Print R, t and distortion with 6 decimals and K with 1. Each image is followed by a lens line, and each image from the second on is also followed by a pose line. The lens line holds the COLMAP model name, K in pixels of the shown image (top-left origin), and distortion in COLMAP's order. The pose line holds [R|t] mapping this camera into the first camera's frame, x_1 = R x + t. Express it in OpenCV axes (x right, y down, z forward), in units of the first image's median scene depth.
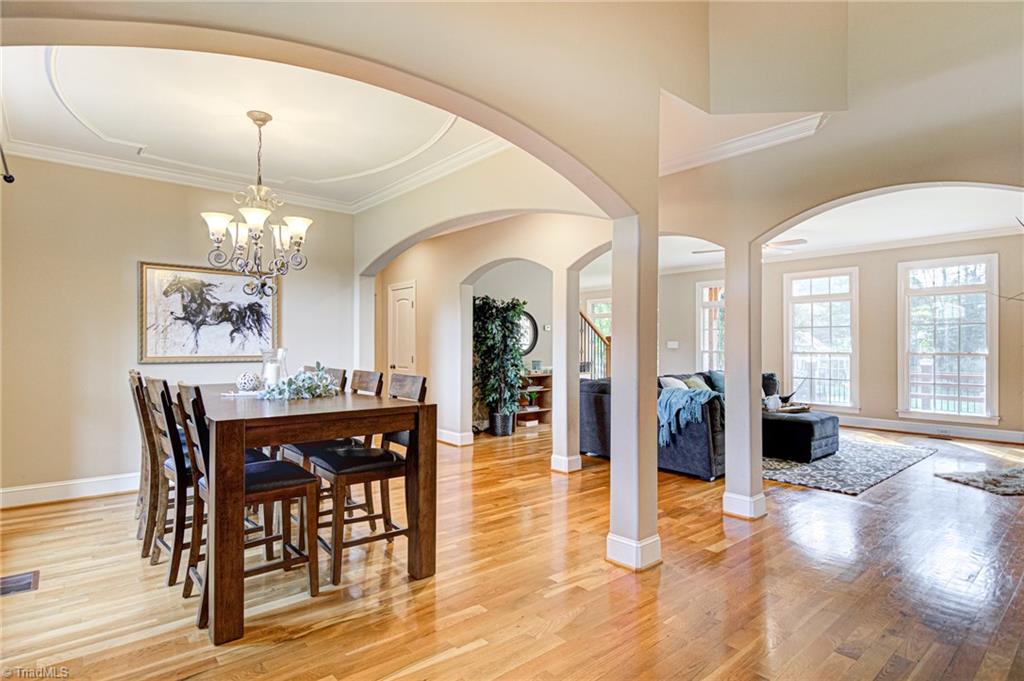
lens RADIAL K [[532.9, 0, 505.1], [0, 532.9, 342.3], [0, 0, 1]] dist [0.007250, -0.011205]
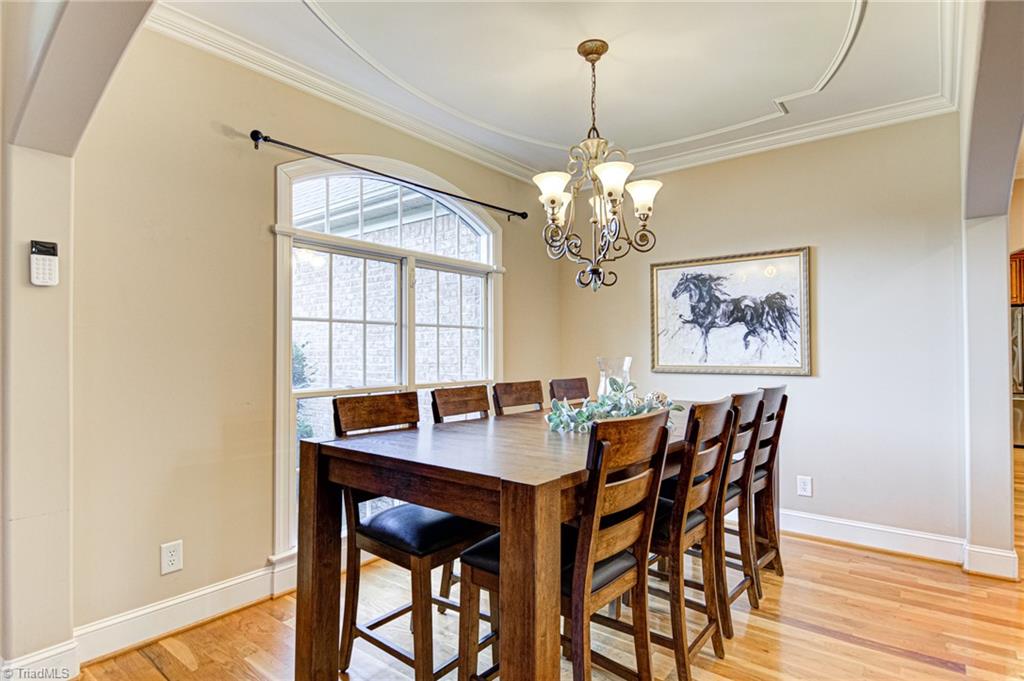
lens RADIAL K [[532.9, 0, 510.0], [0, 532.9, 344.3], [0, 0, 1]] dist [0.007250, -0.011205]
pose [[0.170501, -0.023871, -0.985068, 0.193363], [0.000457, 0.999708, -0.024146, 0.012864], [0.985357, 0.003667, 0.170463, 0.552994]]
